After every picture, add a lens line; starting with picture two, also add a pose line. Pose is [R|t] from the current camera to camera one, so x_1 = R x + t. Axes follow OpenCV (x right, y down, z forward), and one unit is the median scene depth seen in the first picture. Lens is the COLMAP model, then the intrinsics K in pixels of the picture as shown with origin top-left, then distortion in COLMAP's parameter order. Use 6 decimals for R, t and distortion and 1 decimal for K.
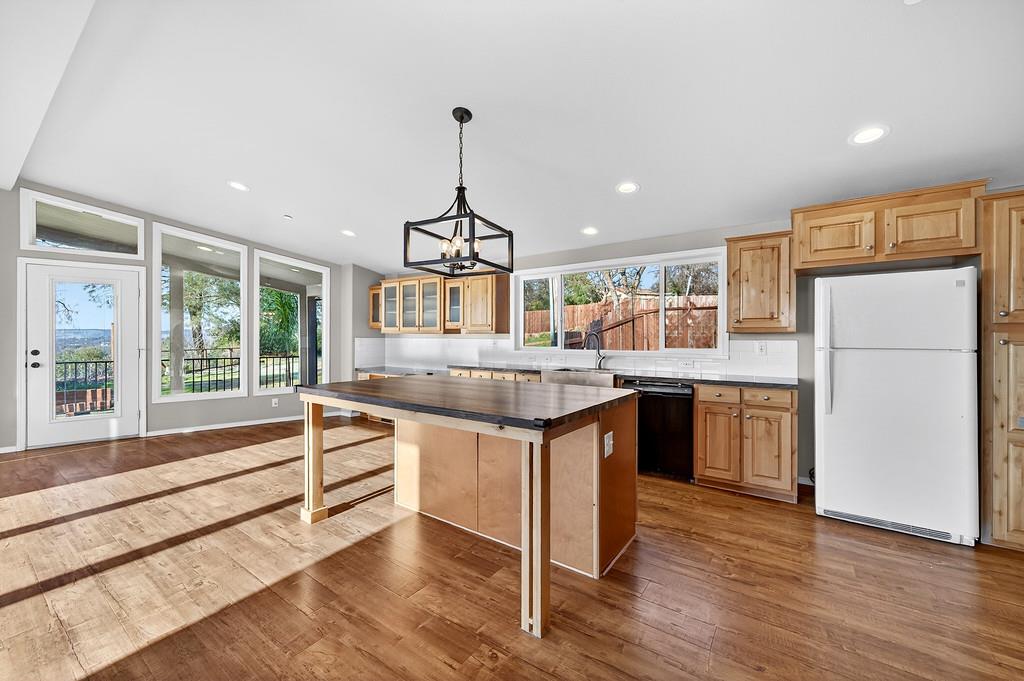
lens RADIAL K [[405.0, 0, 518.4], [0, 405.0, 333.4], [0, 0, 1]] dist [0.002500, -0.000193]
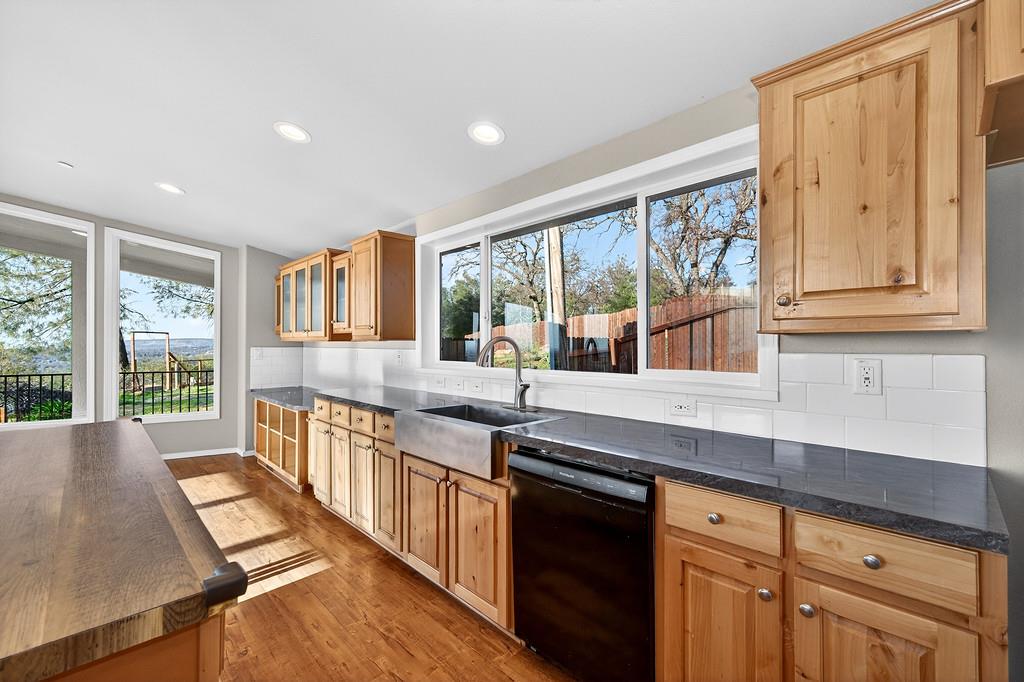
lens RADIAL K [[425.7, 0, 529.2], [0, 425.7, 339.9], [0, 0, 1]] dist [0.003179, -0.000113]
pose [[0.985821, -0.004727, -0.167734, 0.323025], [0.004193, 0.999985, -0.003538, 0.003673], [0.167748, 0.002785, 0.985826, 0.505225]]
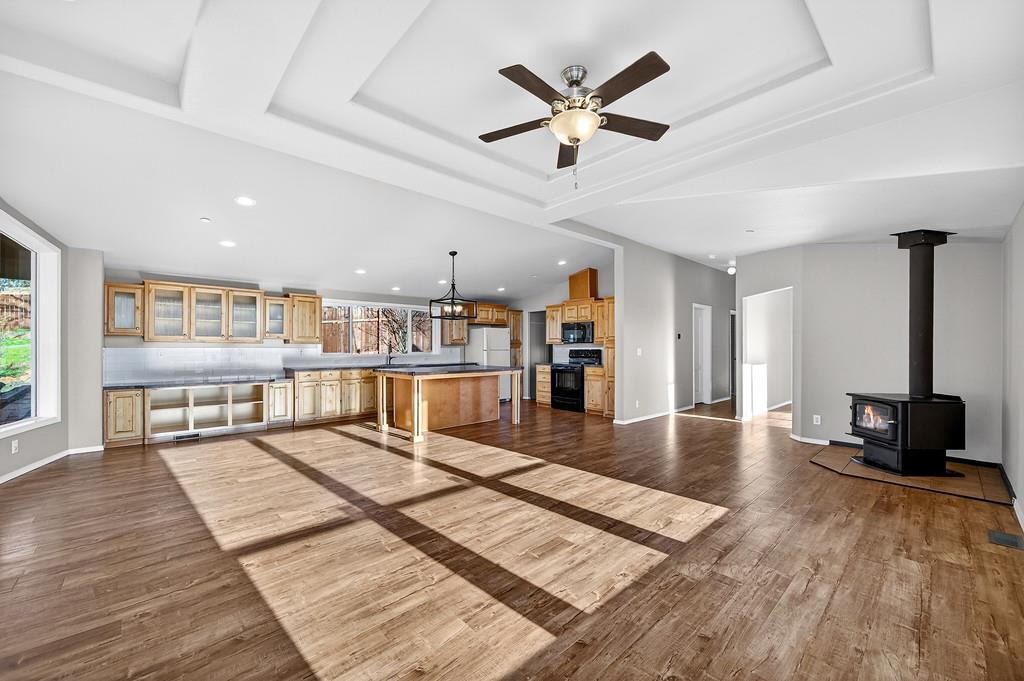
lens RADIAL K [[405.0, 0, 515.7], [0, 405.0, 345.9], [0, 0, 1]] dist [0.002500, -0.000193]
pose [[0.187807, 0.001446, 0.982205, -1.556526], [-0.007324, 0.999973, -0.000072, 0.003425], [-0.982179, -0.007180, 0.187812, 0.125116]]
